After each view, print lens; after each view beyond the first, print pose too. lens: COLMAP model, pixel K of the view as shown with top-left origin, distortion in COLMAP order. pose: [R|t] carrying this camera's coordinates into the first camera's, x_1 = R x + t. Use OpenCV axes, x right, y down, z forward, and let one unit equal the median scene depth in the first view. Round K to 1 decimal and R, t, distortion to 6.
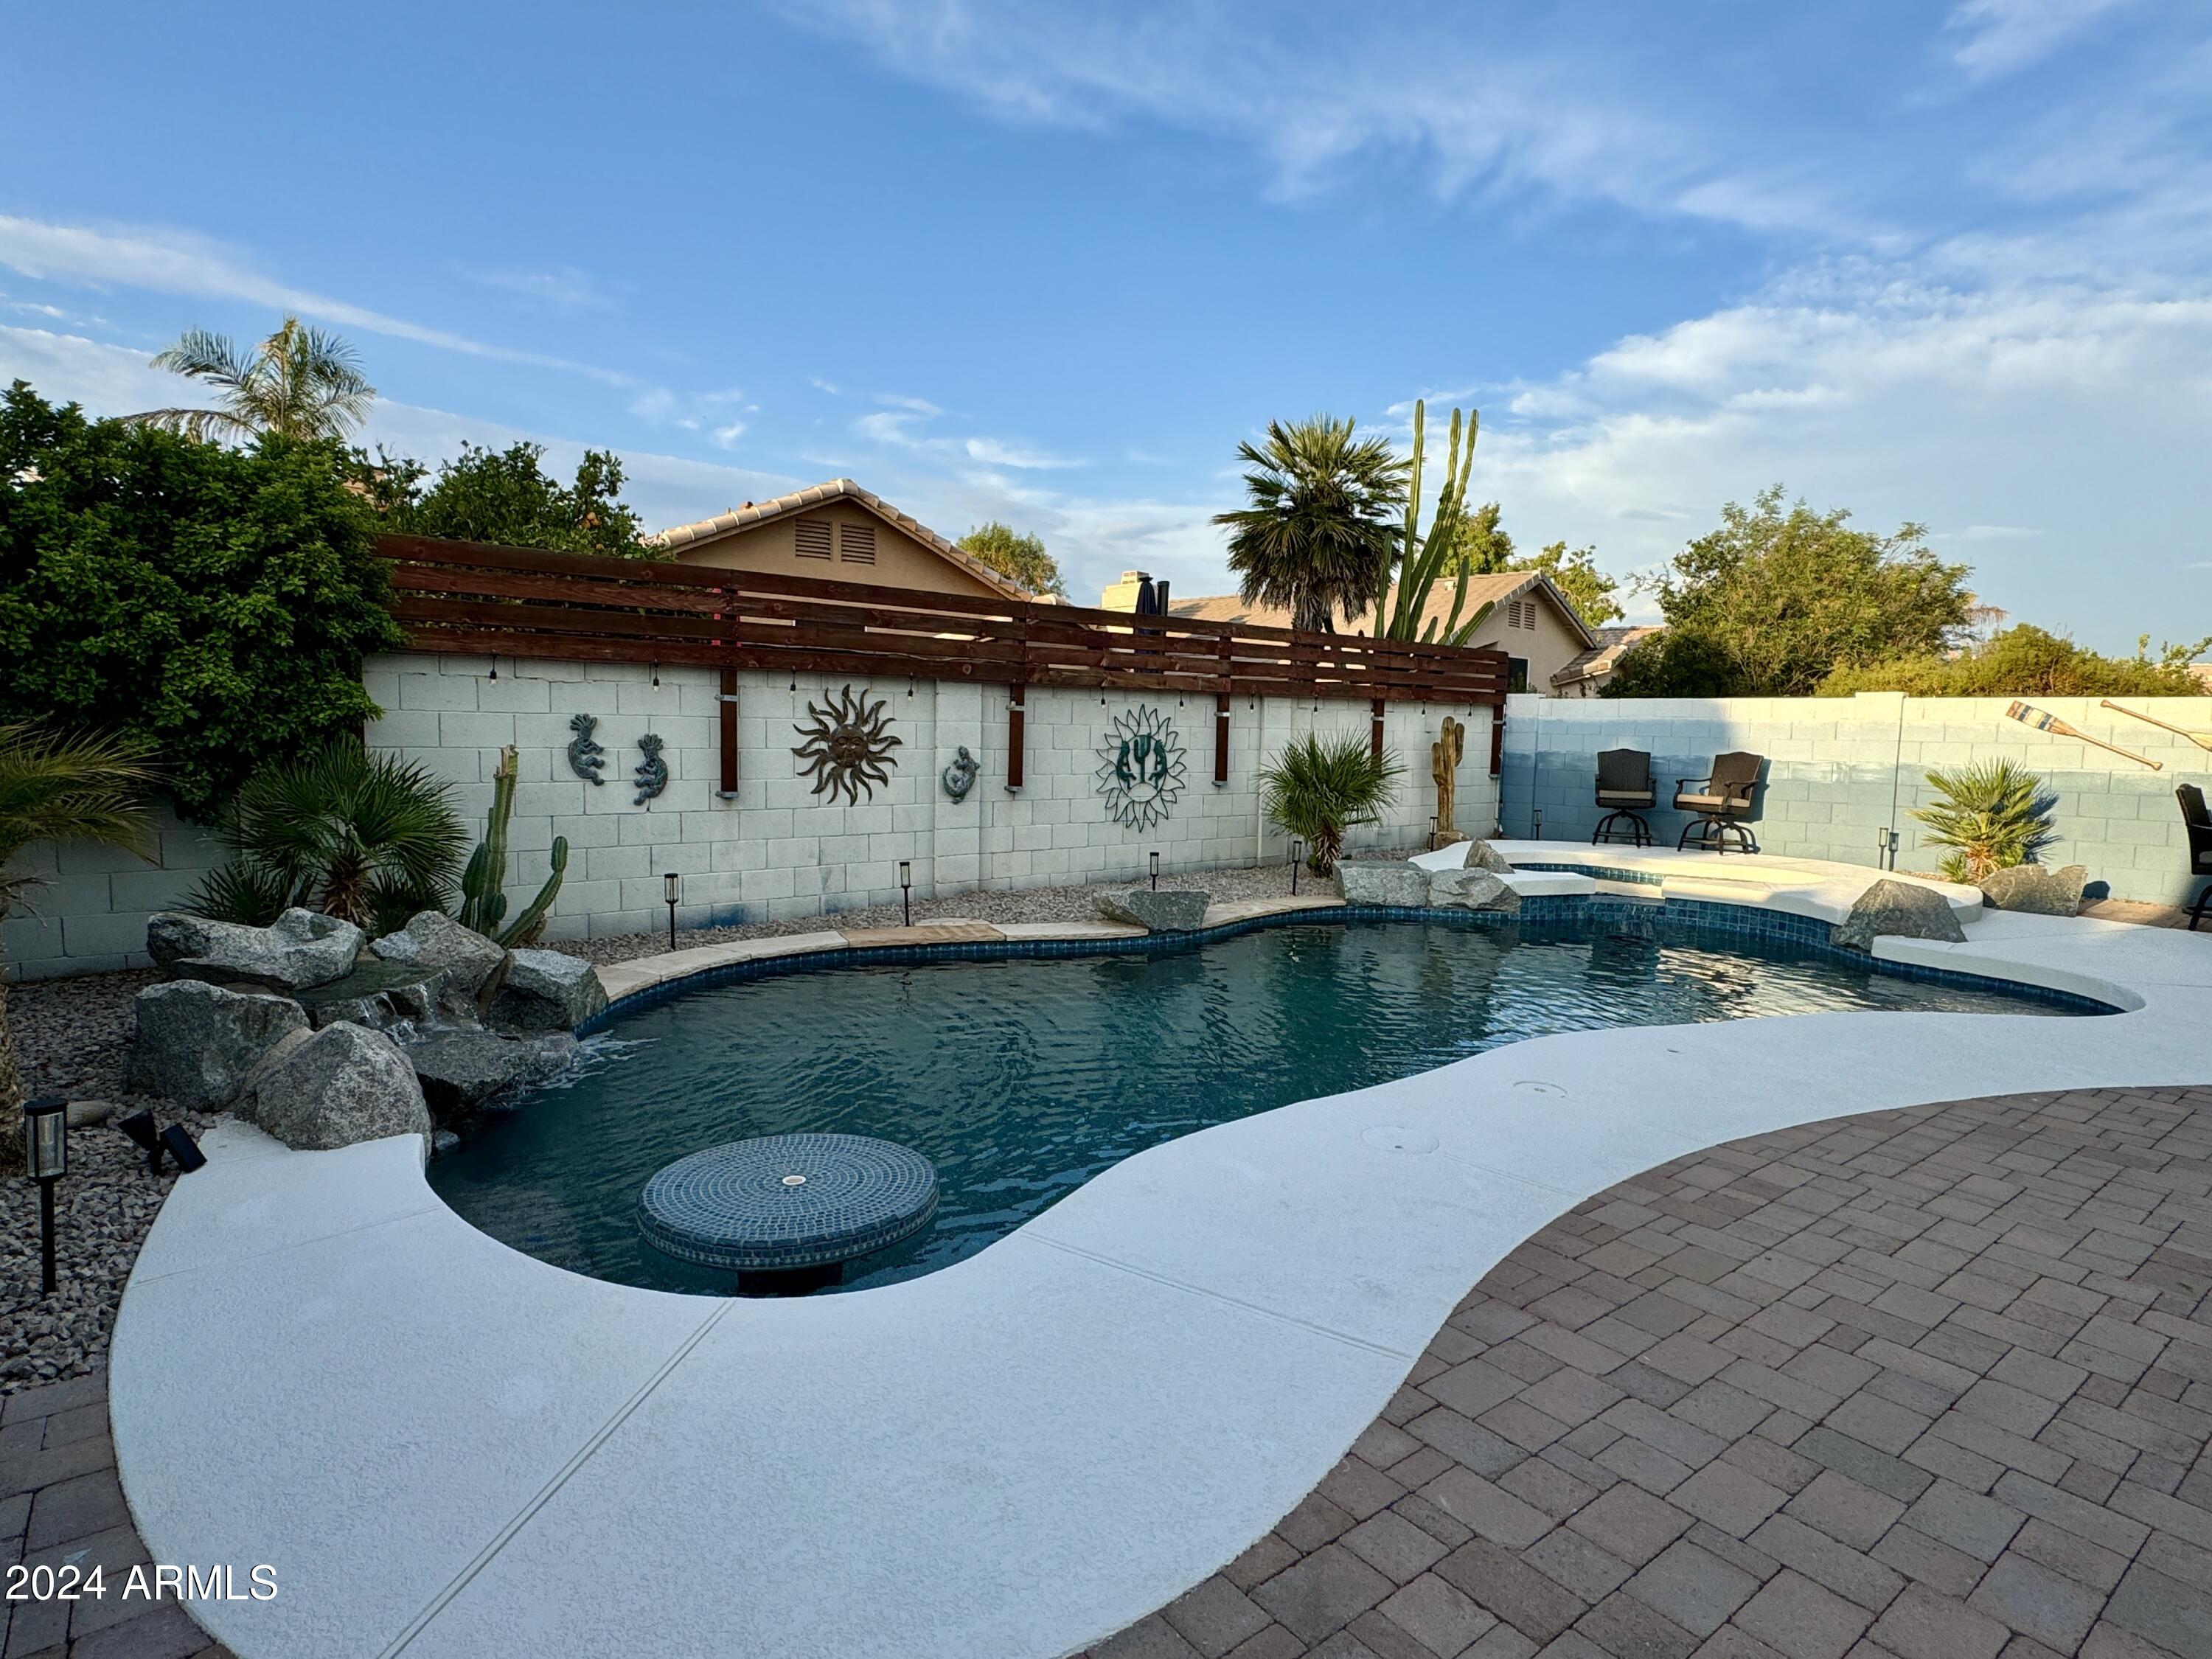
lens RADIAL K [[1188.4, 0, 1129.0], [0, 1188.4, 819.1], [0, 0, 1]] dist [0.005328, 0.000545]
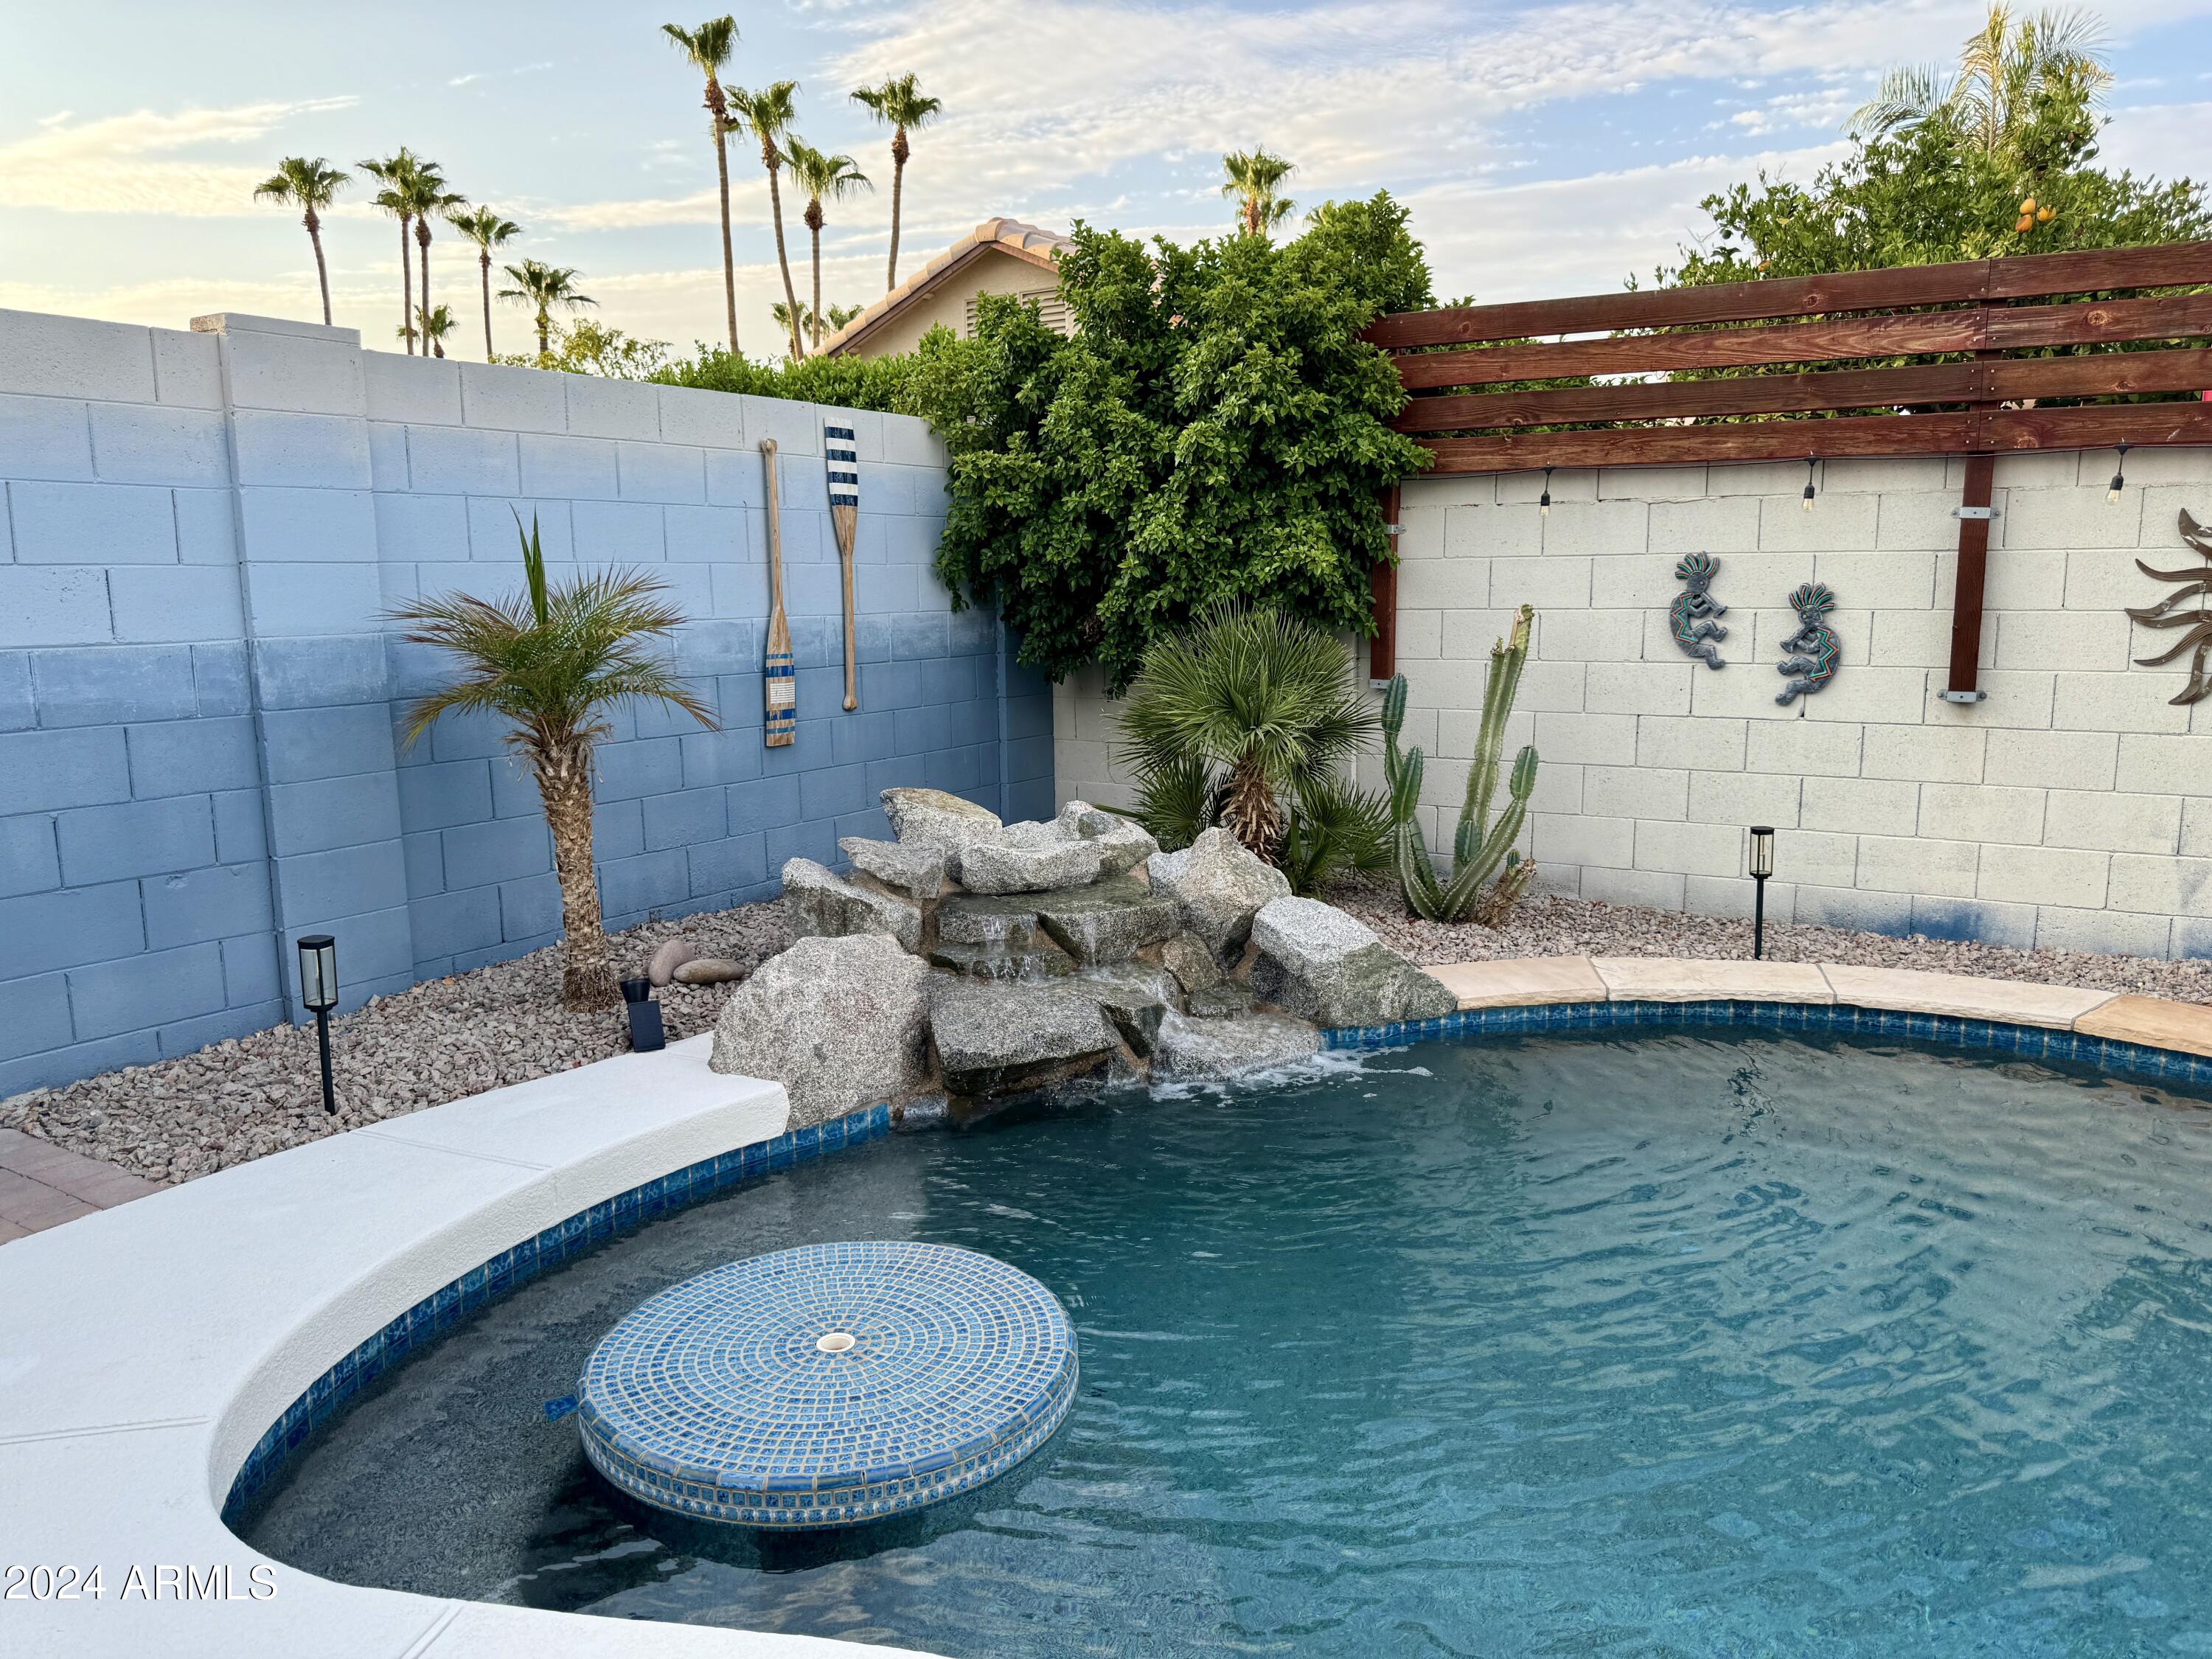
lens RADIAL K [[1566.6, 0, 1094.6], [0, 1566.6, 835.9], [0, 0, 1]] dist [0.075145, -0.089716]
pose [[0.315497, 0.137454, -0.938919, 0.200833], [-0.058013, 0.990396, 0.125497, -0.023453], [0.947152, 0.014875, 0.320441, 0.372106]]
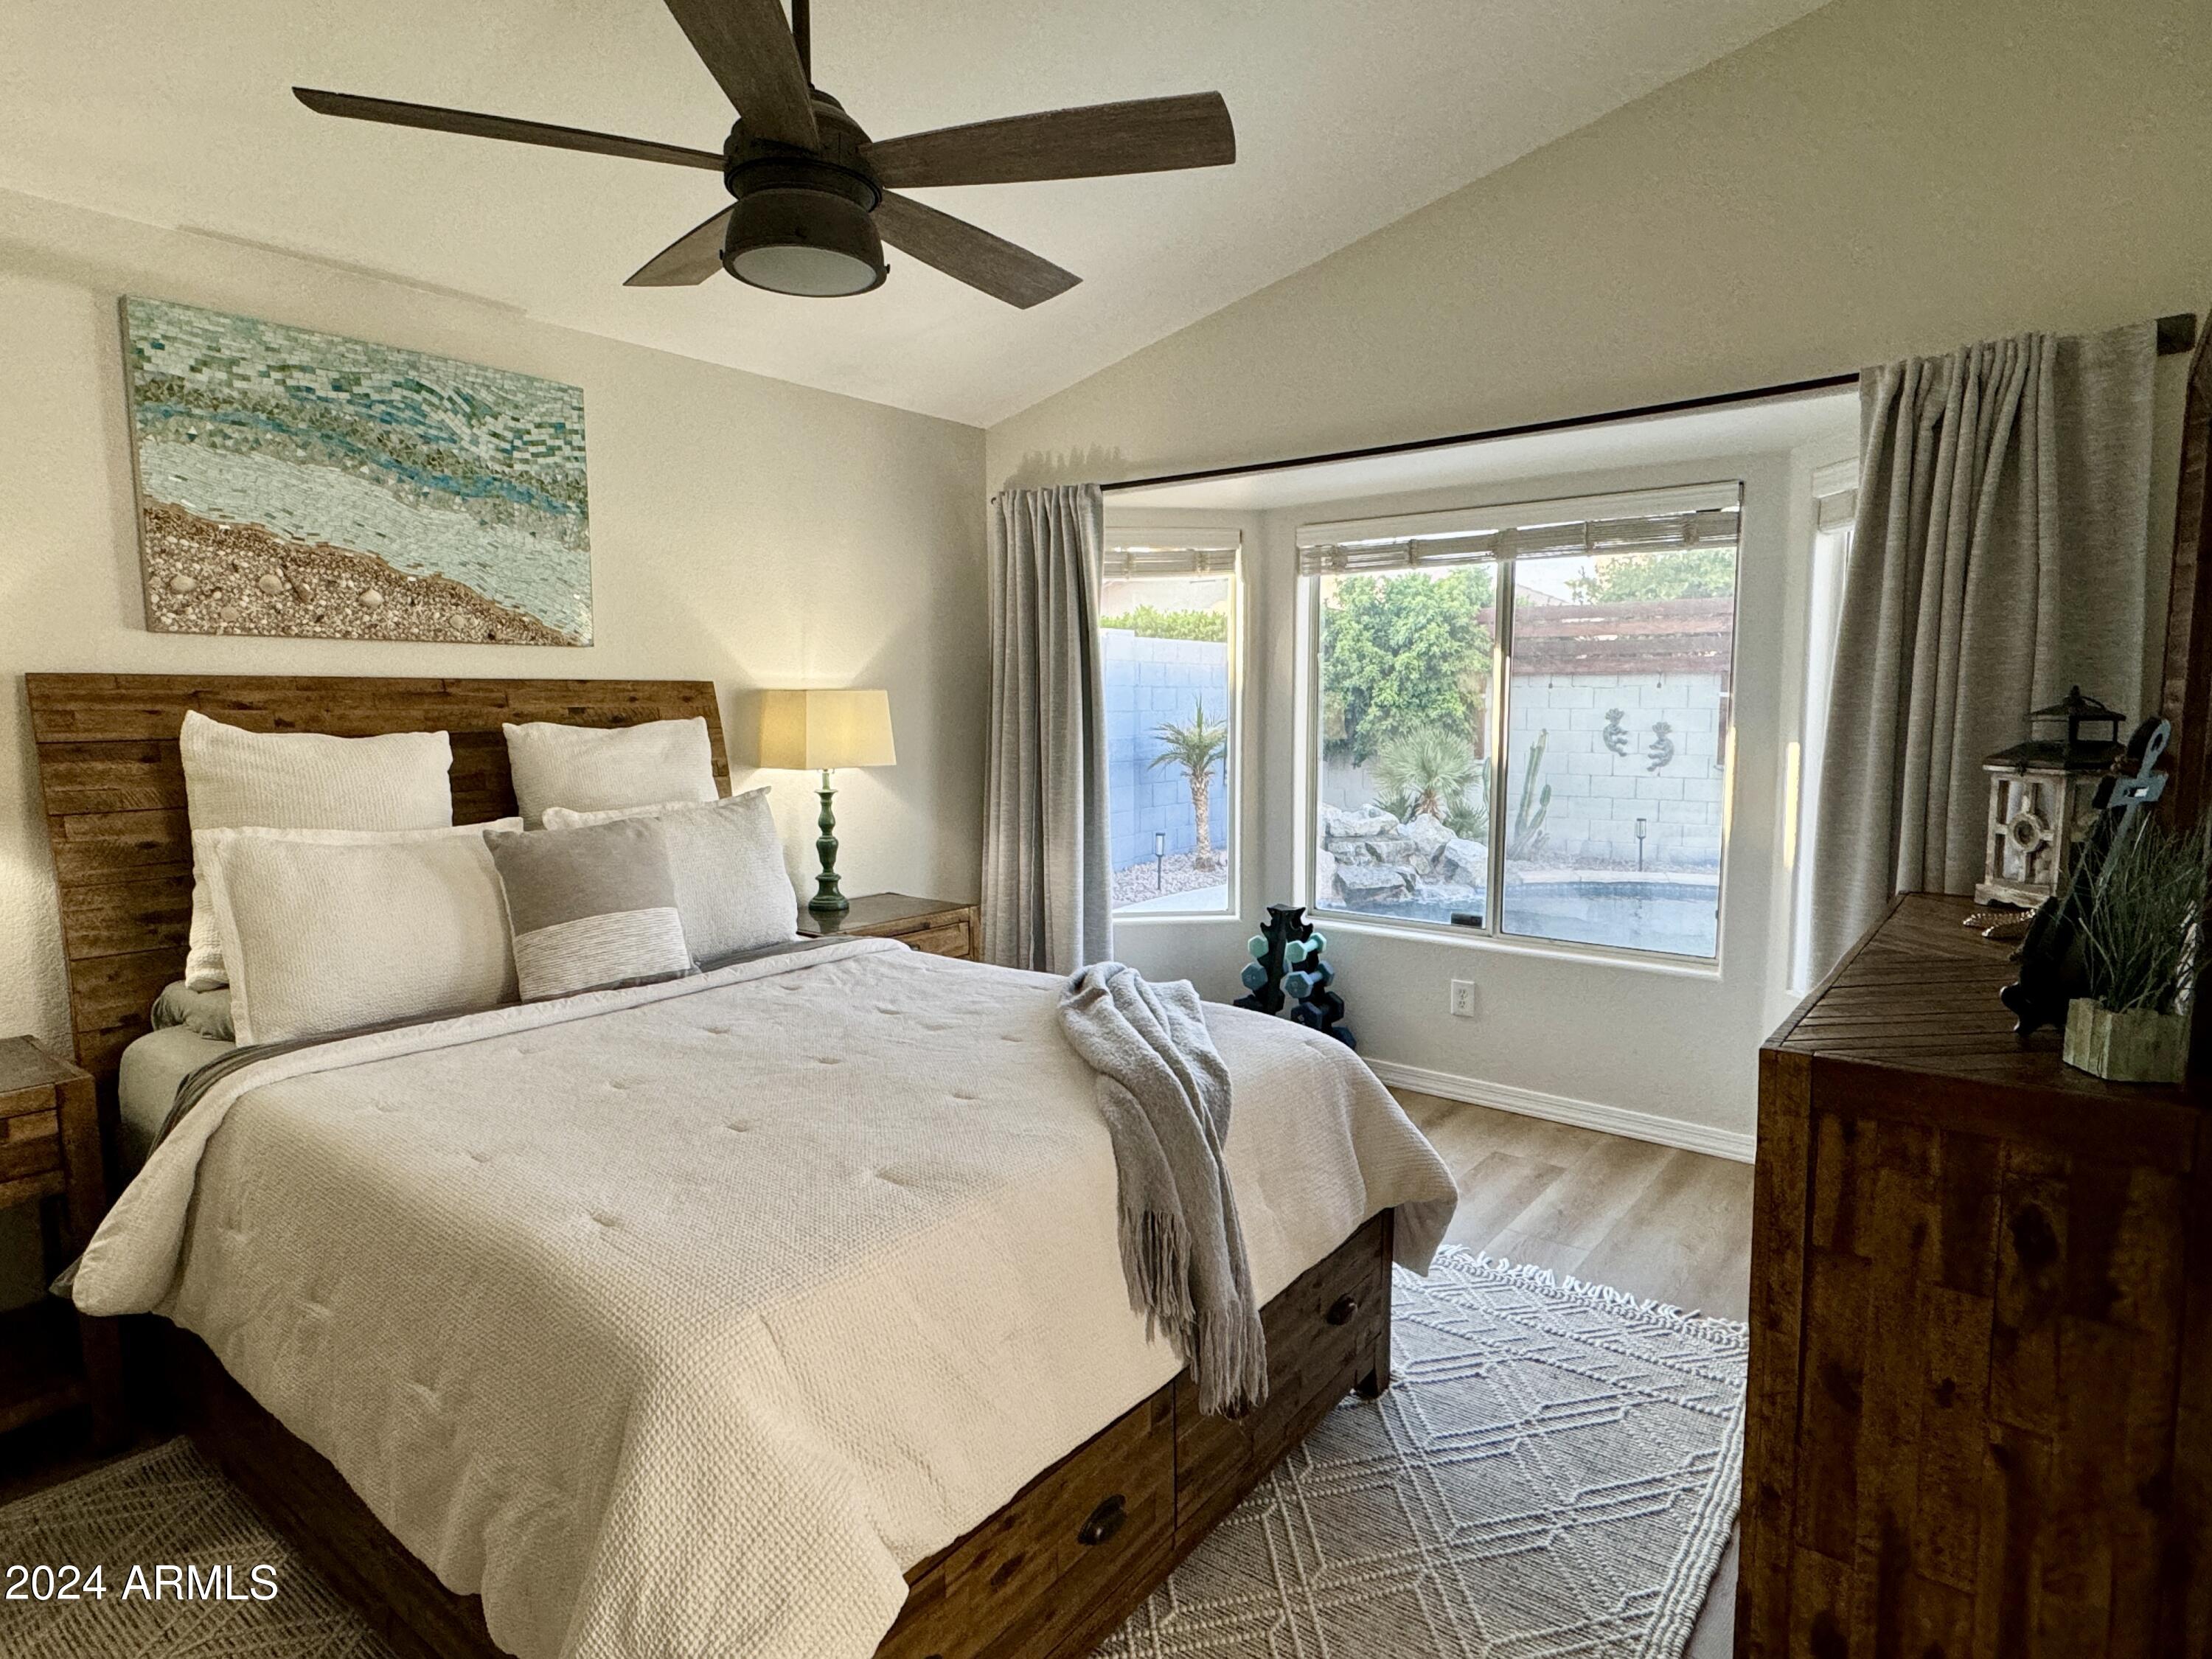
lens RADIAL K [[1208.6, 0, 1100.3], [0, 1208.6, 827.8], [0, 0, 1]] dist [-0.004427, 0.000209]
pose [[0.272163, 0.080937, -0.958841, 0.711163], [-0.065204, 0.995717, 0.065542, 0.003675], [0.960040, 0.044682, 0.276274, -0.032712]]
